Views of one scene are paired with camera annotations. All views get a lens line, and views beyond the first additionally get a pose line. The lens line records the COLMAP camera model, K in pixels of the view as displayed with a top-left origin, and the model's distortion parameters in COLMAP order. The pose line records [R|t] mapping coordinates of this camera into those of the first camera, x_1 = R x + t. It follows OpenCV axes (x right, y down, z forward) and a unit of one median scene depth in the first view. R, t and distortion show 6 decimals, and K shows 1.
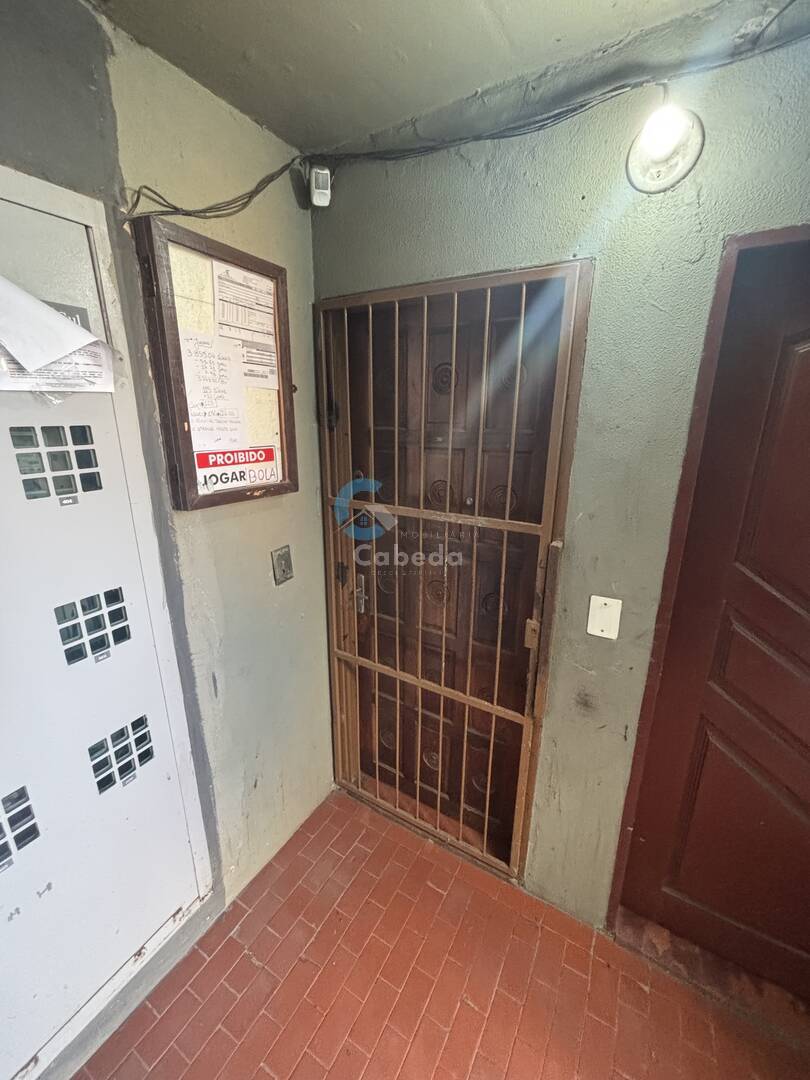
lens RADIAL K [[433.4, 0, 409.0], [0, 433.4, 534.5], [0, 0, 1]] dist [-0.000281, -0.000673]
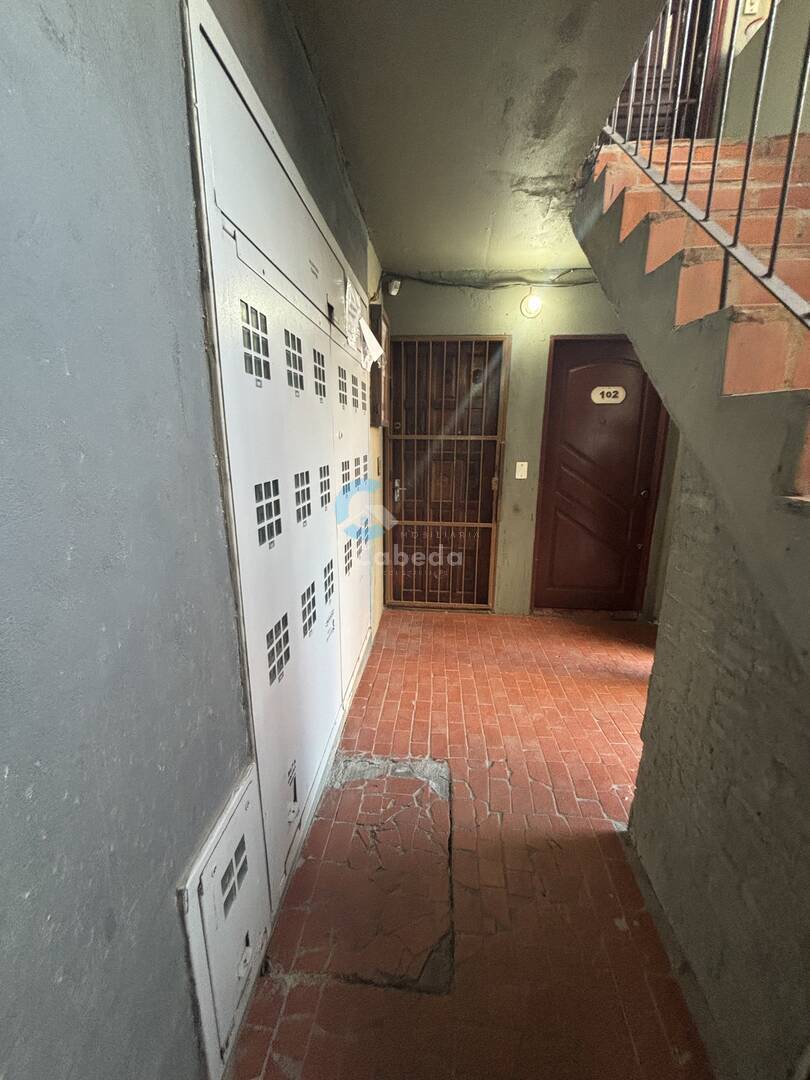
lens RADIAL K [[433.4, 0, 409.0], [0, 433.4, 534.5], [0, 0, 1]] dist [-0.000281, -0.000673]
pose [[0.902899, -0.096091, 0.418976, -1.174127], [0.112793, 0.993502, -0.015213, 0.492694], [-0.414791, 0.060994, 0.907870, -0.960645]]
